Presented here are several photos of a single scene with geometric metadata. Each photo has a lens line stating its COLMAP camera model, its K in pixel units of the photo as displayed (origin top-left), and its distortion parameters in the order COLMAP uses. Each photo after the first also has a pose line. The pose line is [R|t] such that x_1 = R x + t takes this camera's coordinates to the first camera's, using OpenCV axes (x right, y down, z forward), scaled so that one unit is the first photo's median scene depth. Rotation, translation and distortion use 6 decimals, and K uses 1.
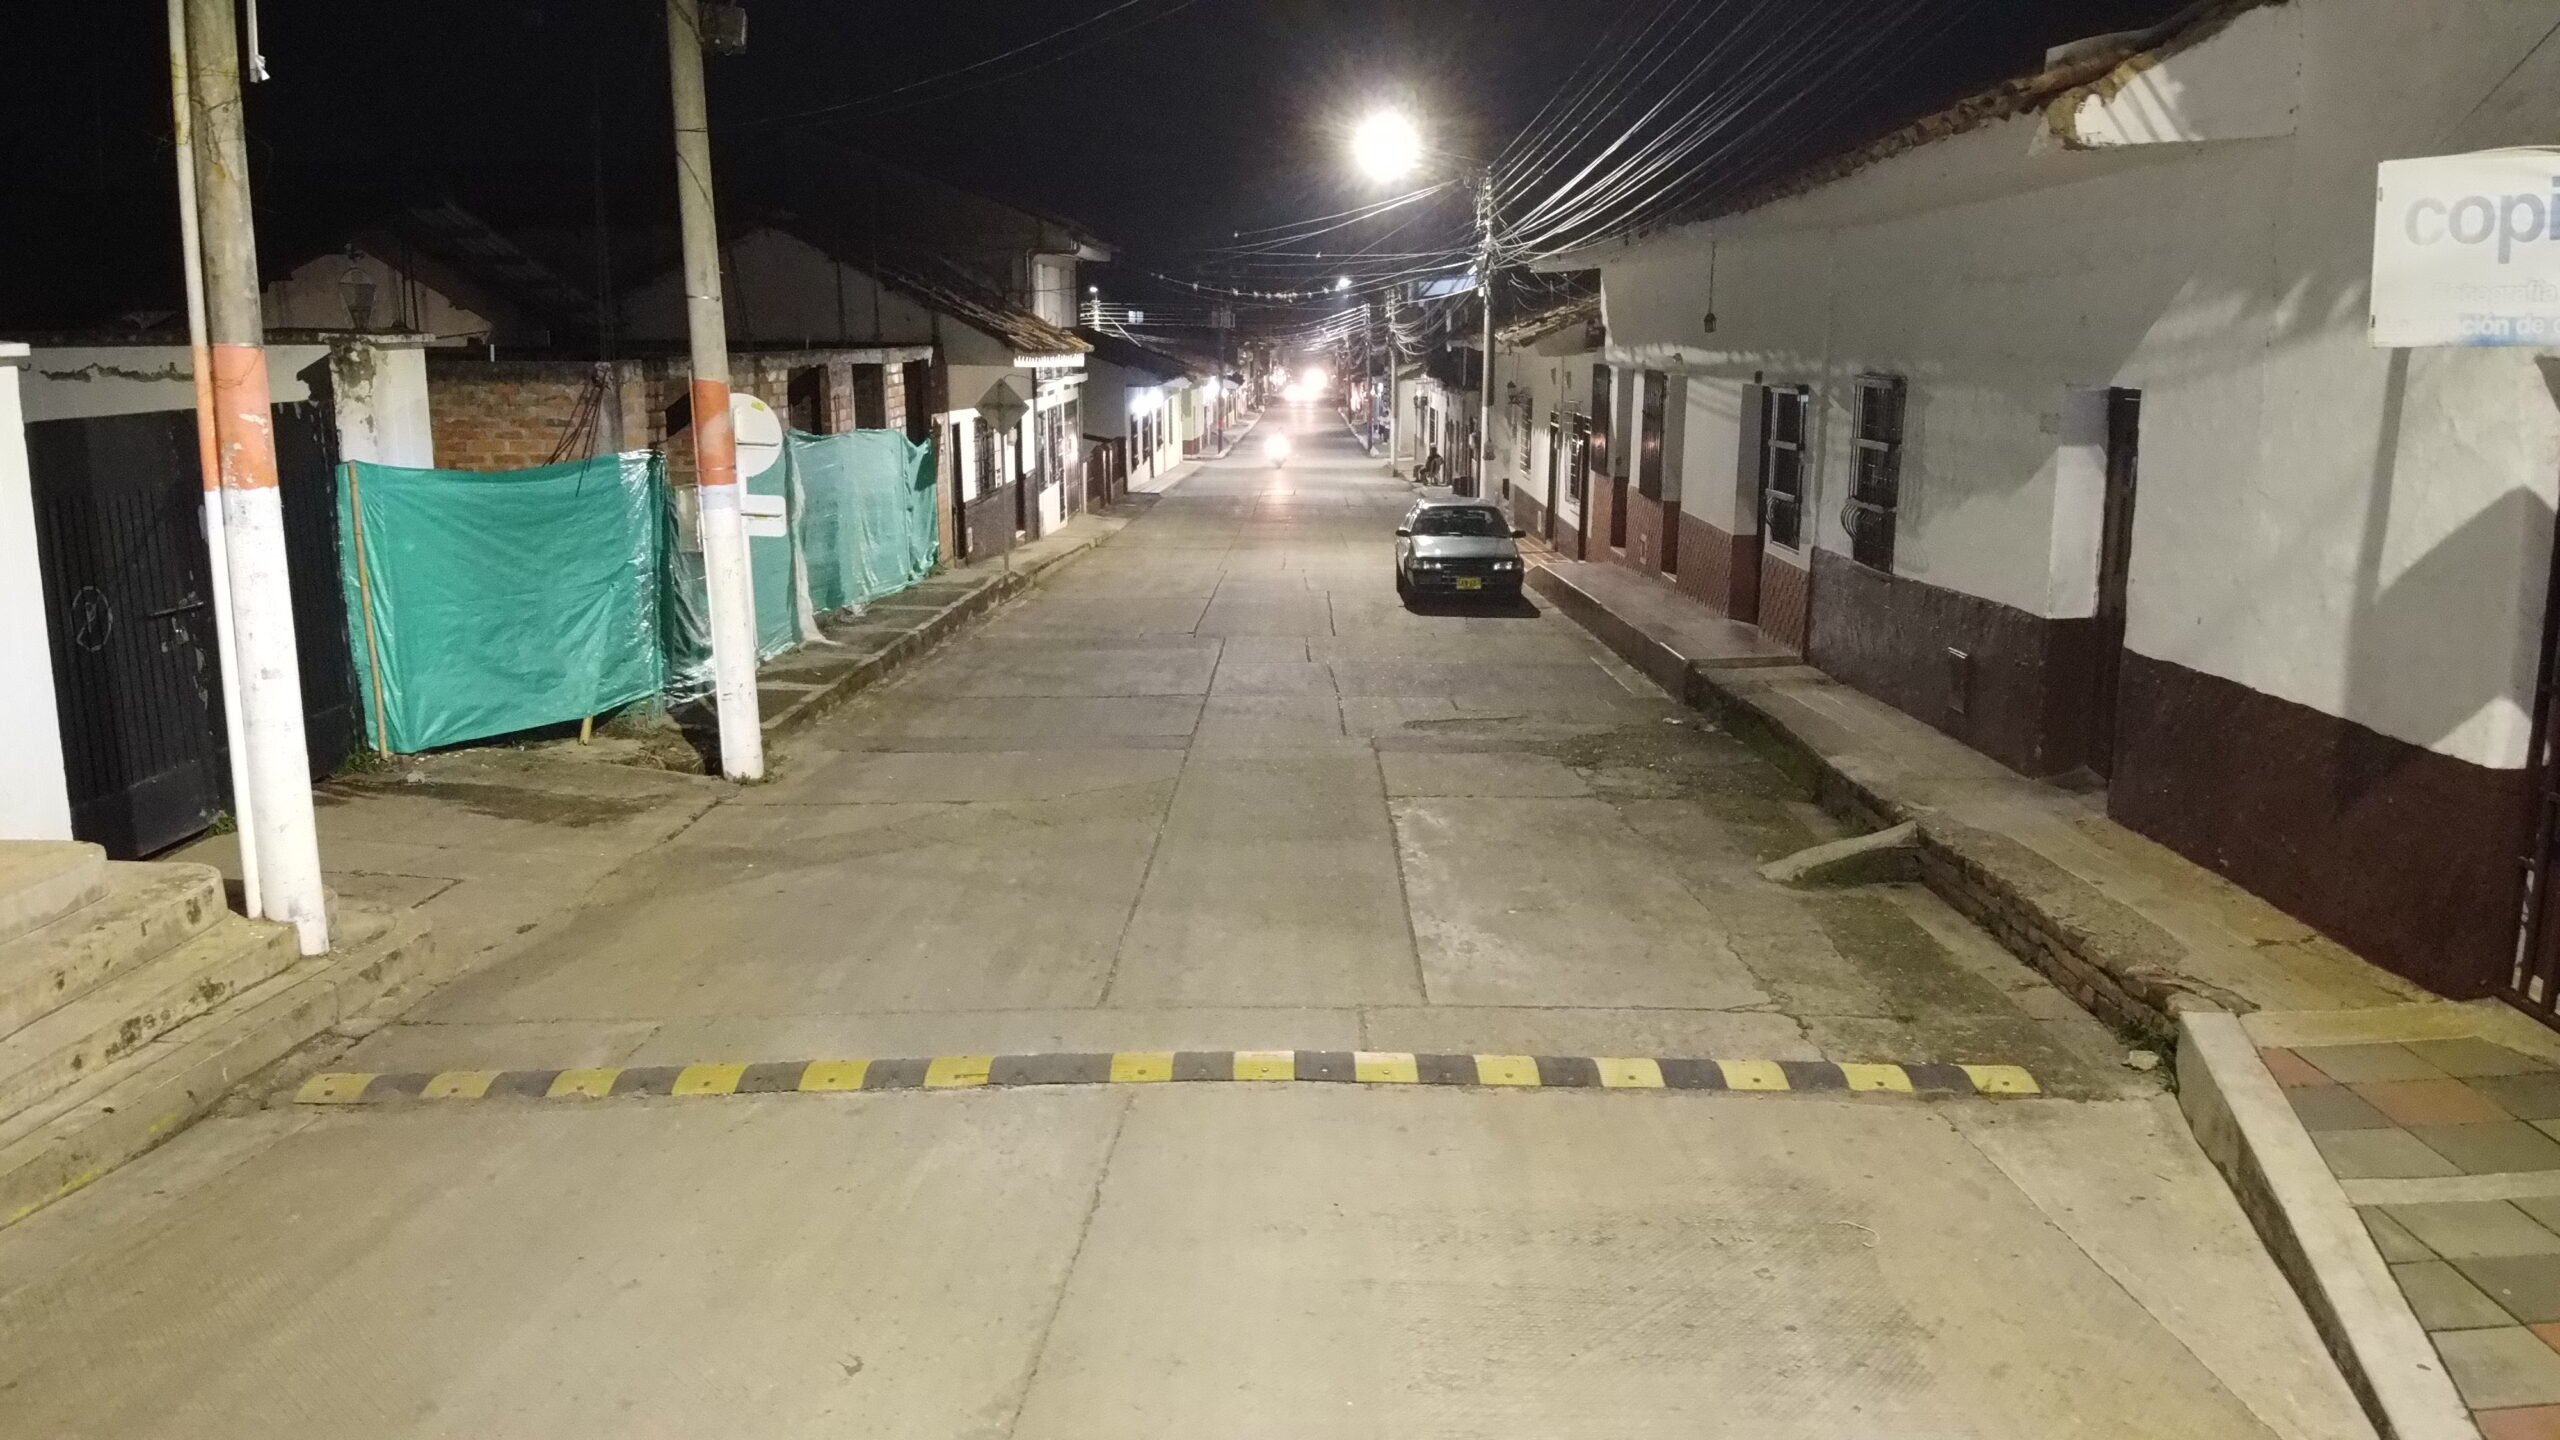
lens RADIAL K [[1937.5, 0, 1280.0], [0, 1937.5, 720.0], [0, 0, 1]] dist [0.225236, -0.488766]
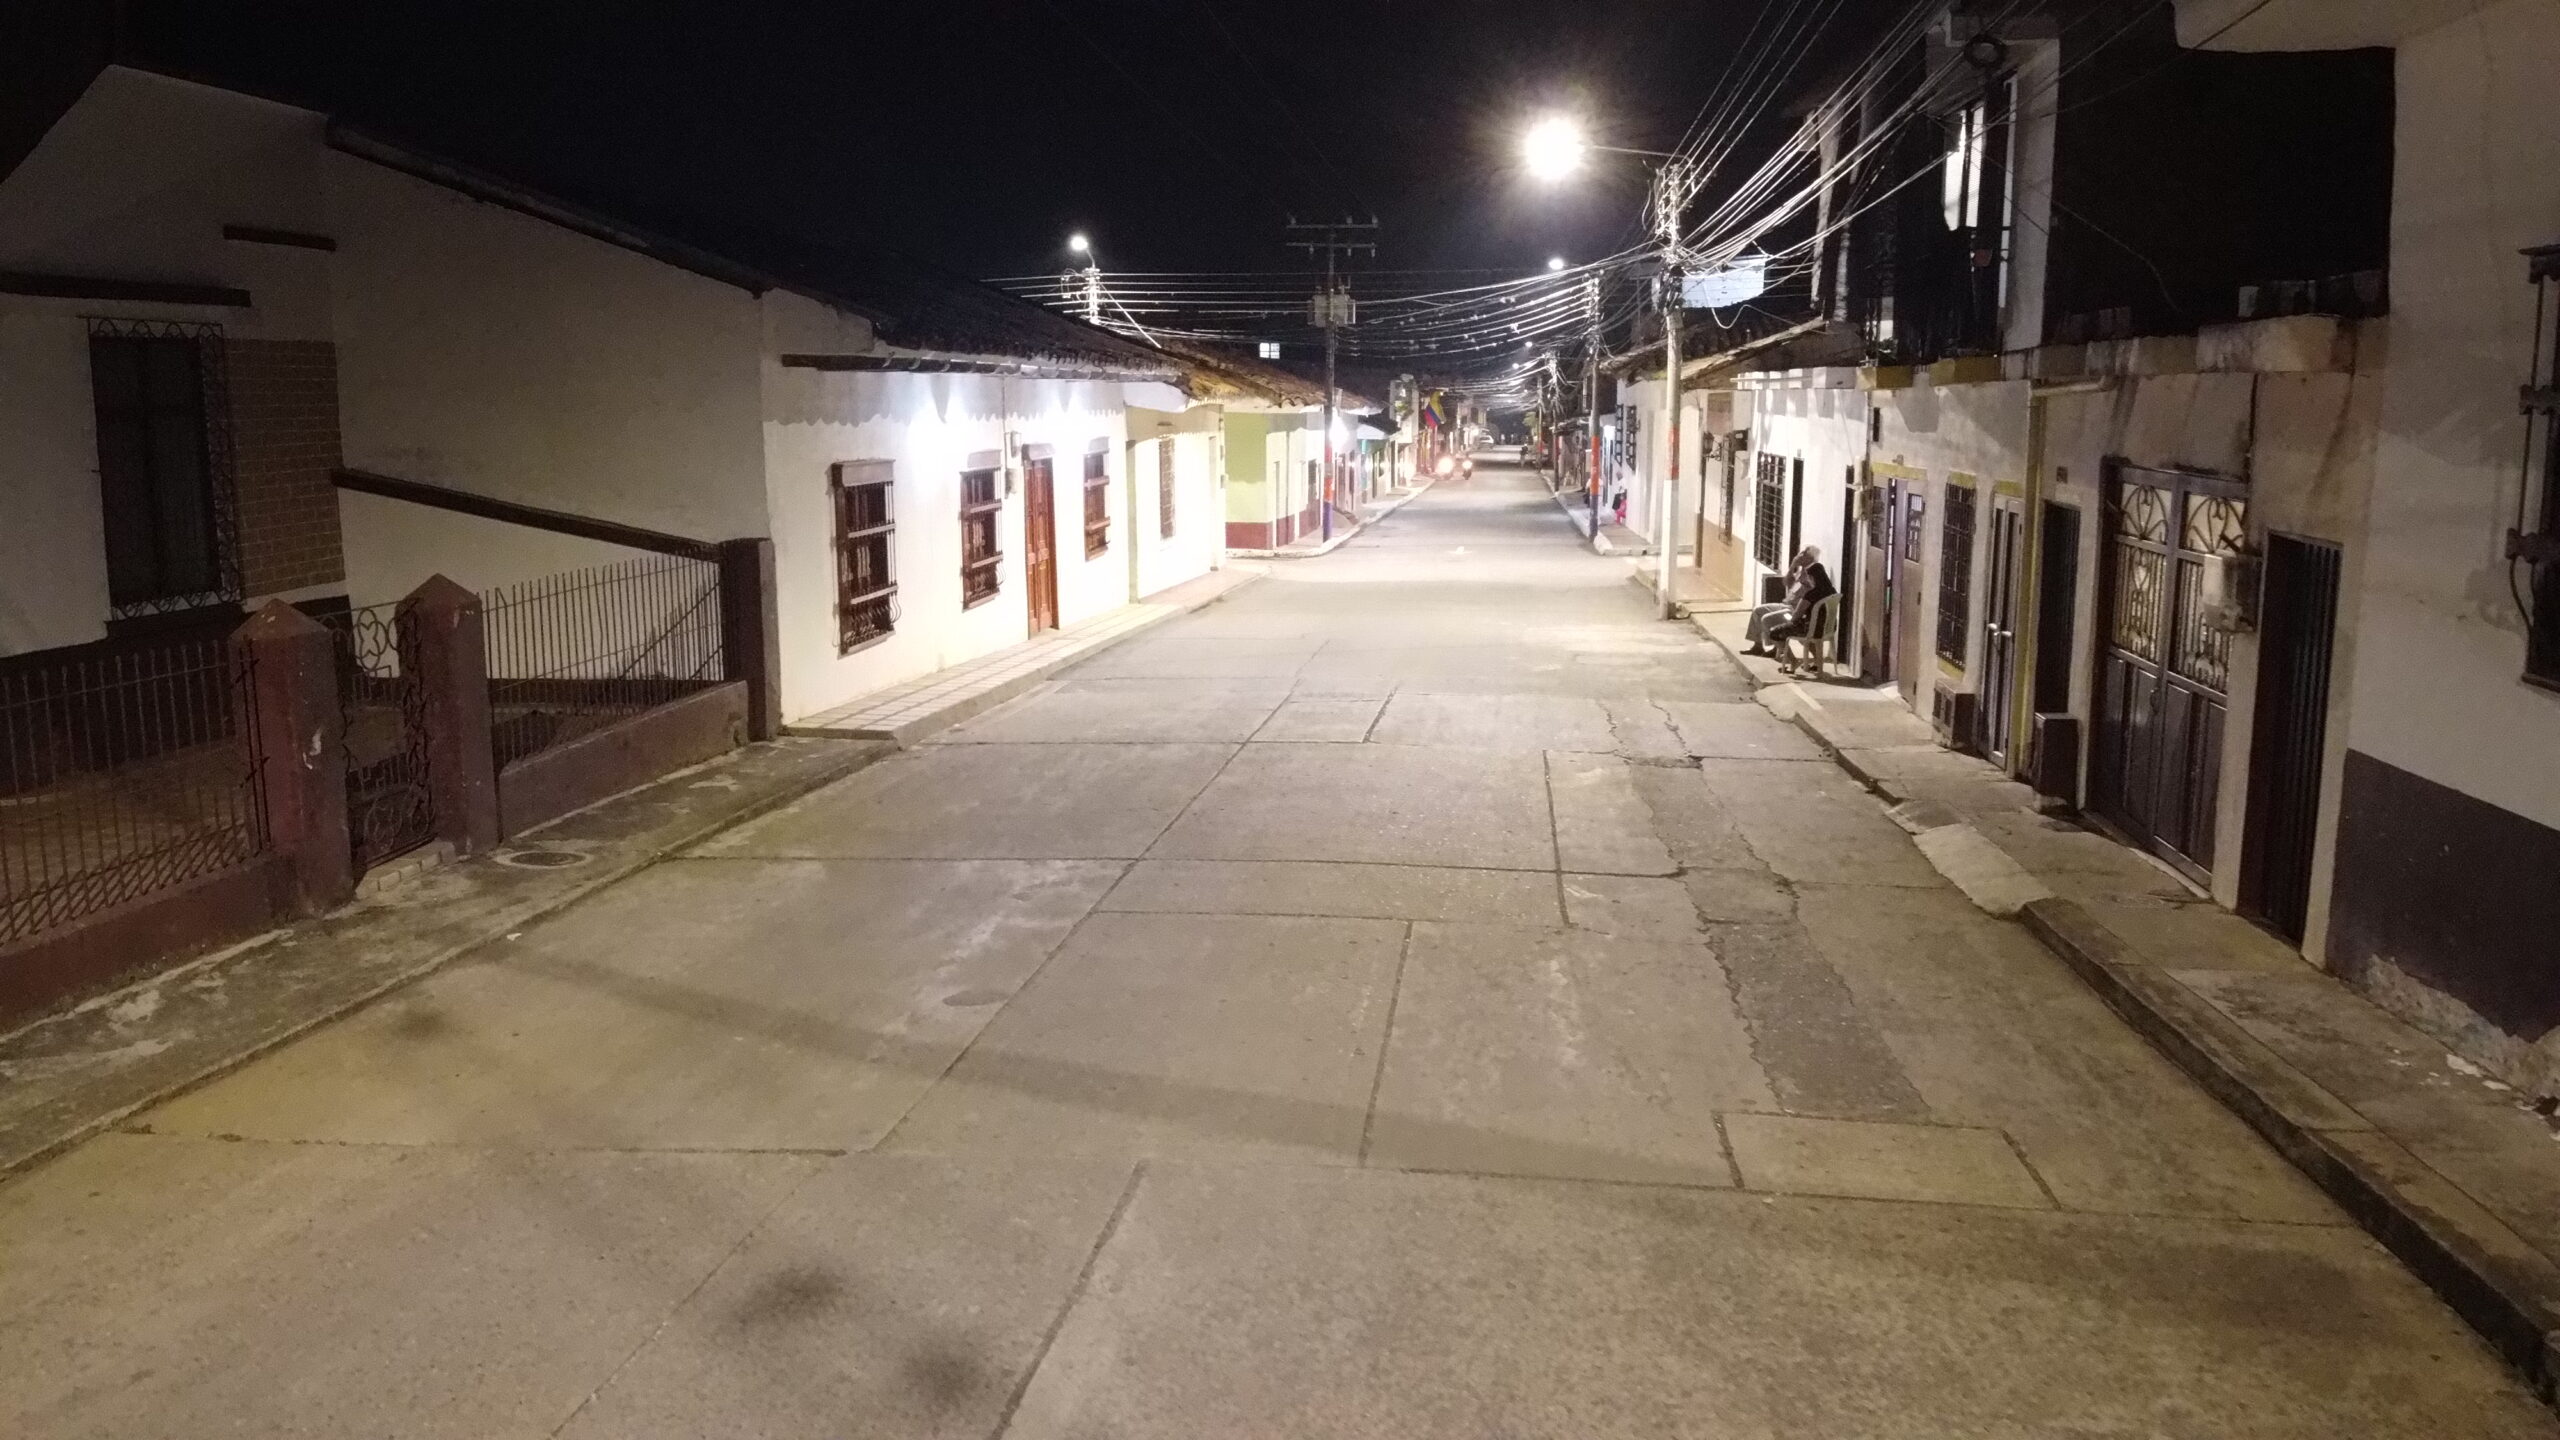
lens RADIAL K [[1937.5, 0, 1280.0], [0, 1937.5, 720.0], [0, 0, 1]] dist [0.225236, -0.488766]
pose [[0.994725, 0.016745, -0.101204, 0.042678], [-0.020136, 0.999266, -0.032587, -0.196730], [0.100584, 0.034453, 0.994332, 1.283951]]
